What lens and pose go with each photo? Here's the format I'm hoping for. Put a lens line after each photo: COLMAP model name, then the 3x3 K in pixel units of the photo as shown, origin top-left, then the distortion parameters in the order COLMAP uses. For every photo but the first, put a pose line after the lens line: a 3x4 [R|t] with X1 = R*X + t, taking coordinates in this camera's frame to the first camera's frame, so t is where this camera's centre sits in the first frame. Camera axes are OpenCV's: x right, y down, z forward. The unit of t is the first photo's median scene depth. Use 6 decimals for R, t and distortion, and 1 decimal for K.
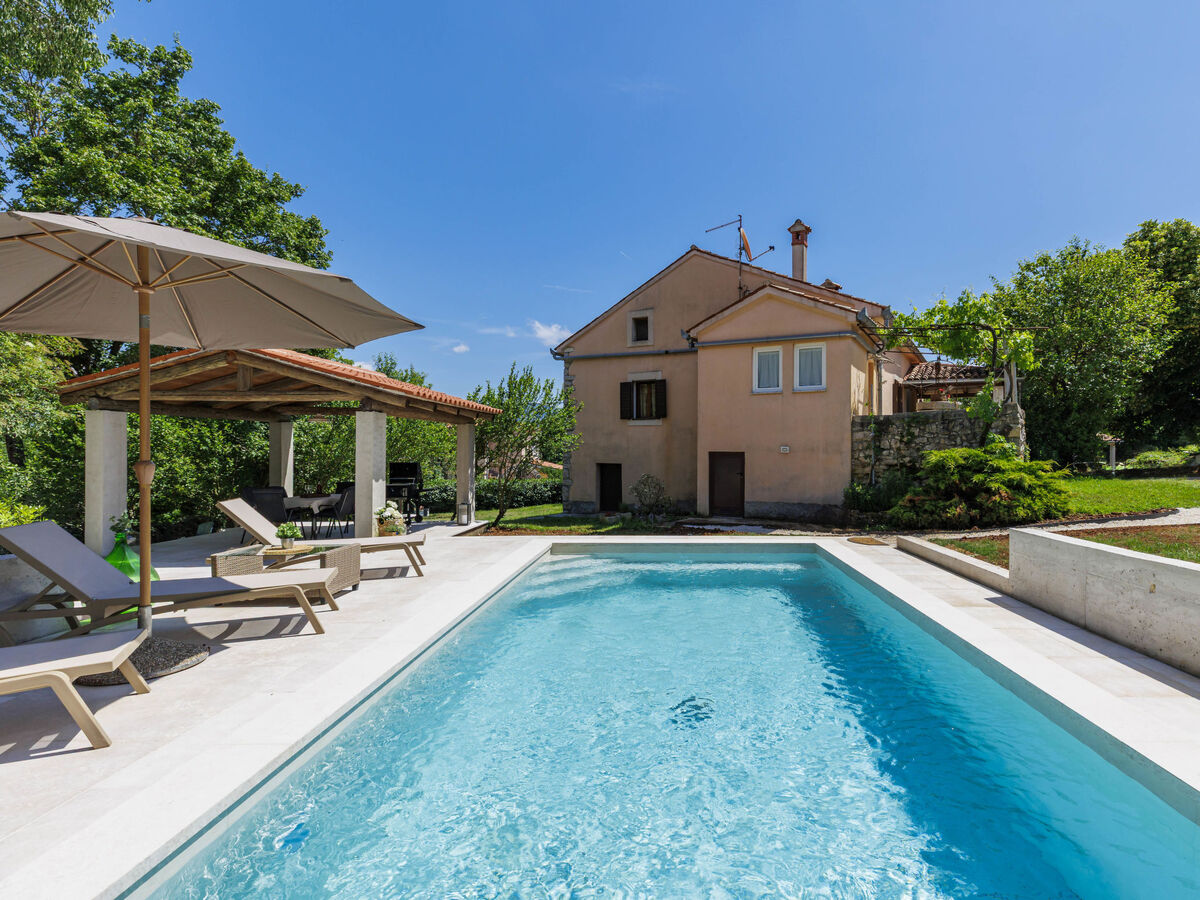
lens RADIAL K [[575.3, 0, 644.3], [0, 575.3, 447.1], [0, 0, 1]] dist [0.003485, 0.000439]
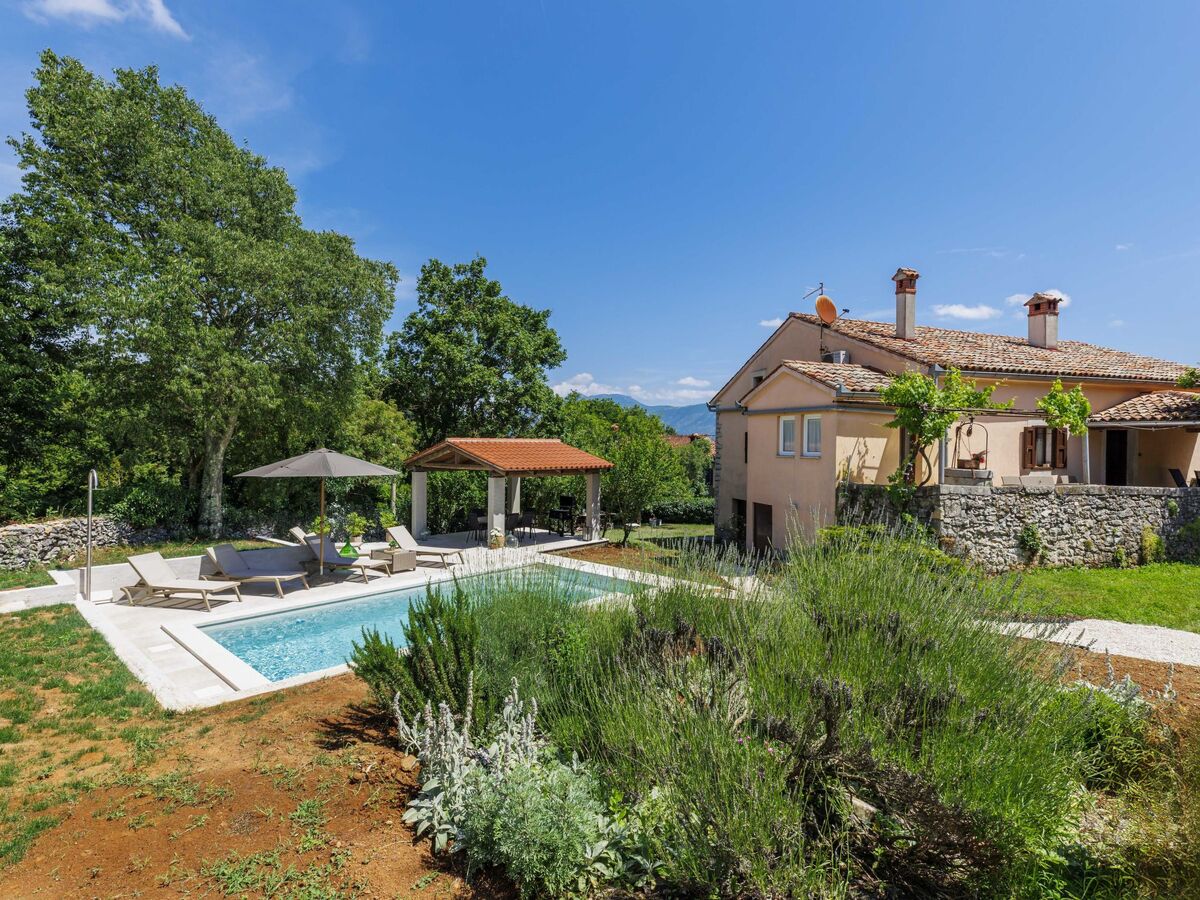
lens RADIAL K [[585.9, 0, 606.6], [0, 585.9, 448.2], [0, 0, 1]] dist [0.001471, 0.000092]
pose [[0.748135, 0.009395, -0.663480, 0.728669], [-0.002190, 0.999929, 0.011690, -0.124110], [0.663543, -0.007293, 0.748103, -0.122405]]
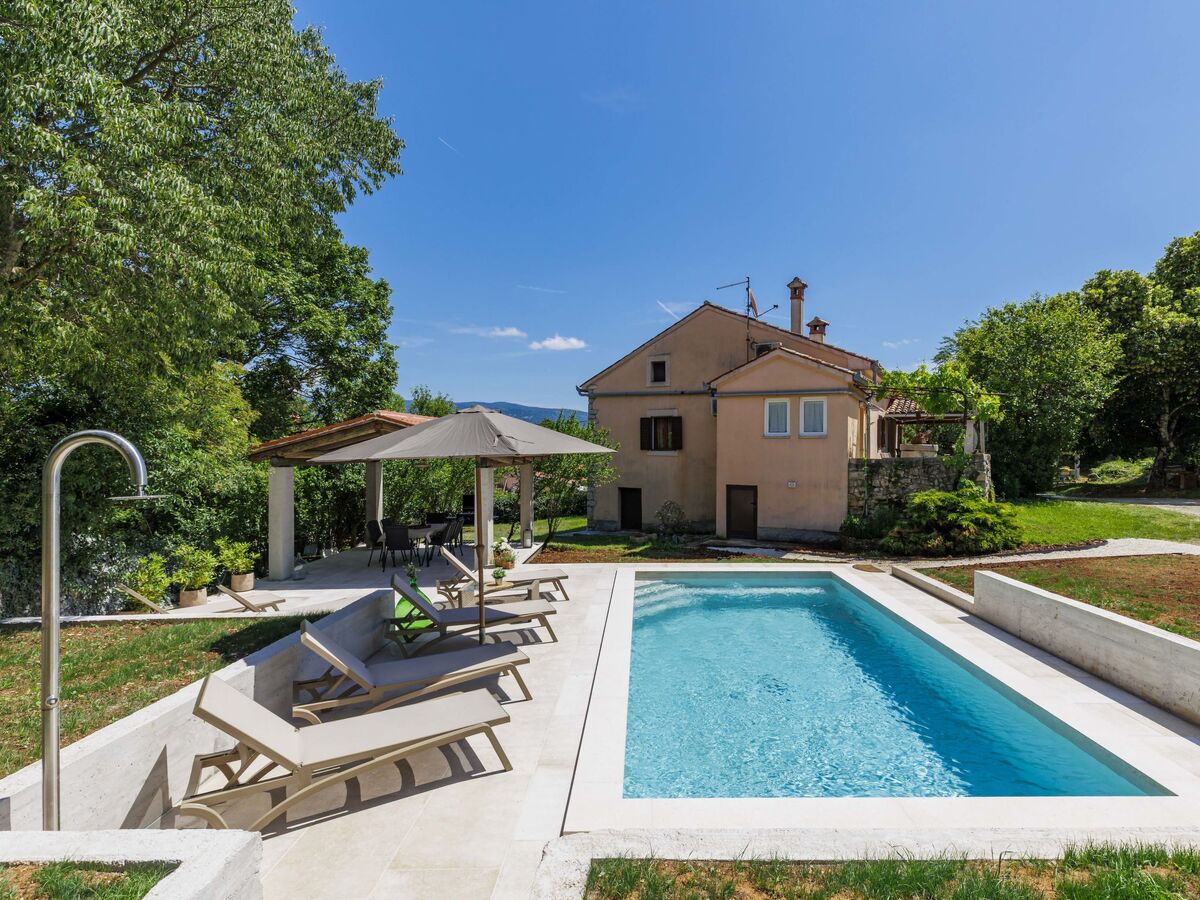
lens RADIAL K [[580.9, 0, 613.5], [0, 580.9, 451.8], [0, 0, 1]] dist [0.003441, 0.000124]
pose [[0.999998, -0.000089, 0.002067, -0.130544], [0.000062, 0.999917, 0.012915, -0.079210], [-0.002068, -0.012914, 0.999914, -0.214978]]
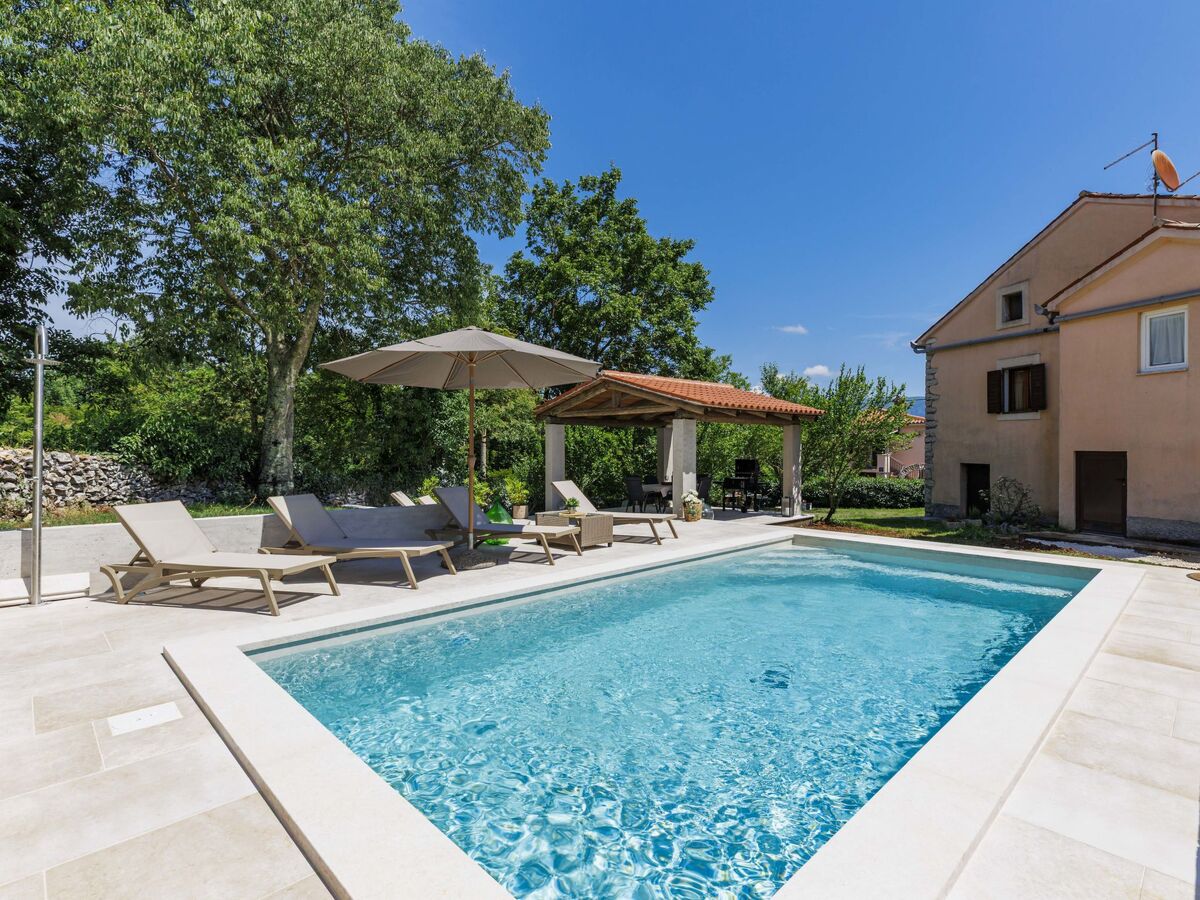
lens RADIAL K [[575.3, 0, 644.3], [0, 575.3, 447.1], [0, 0, 1]] dist [0.003485, 0.000439]
pose [[0.731139, -0.001980, -0.682226, 0.232967], [0.004195, 0.999990, 0.001593, -0.001304], [0.682216, -0.004027, 0.731140, 0.002896]]
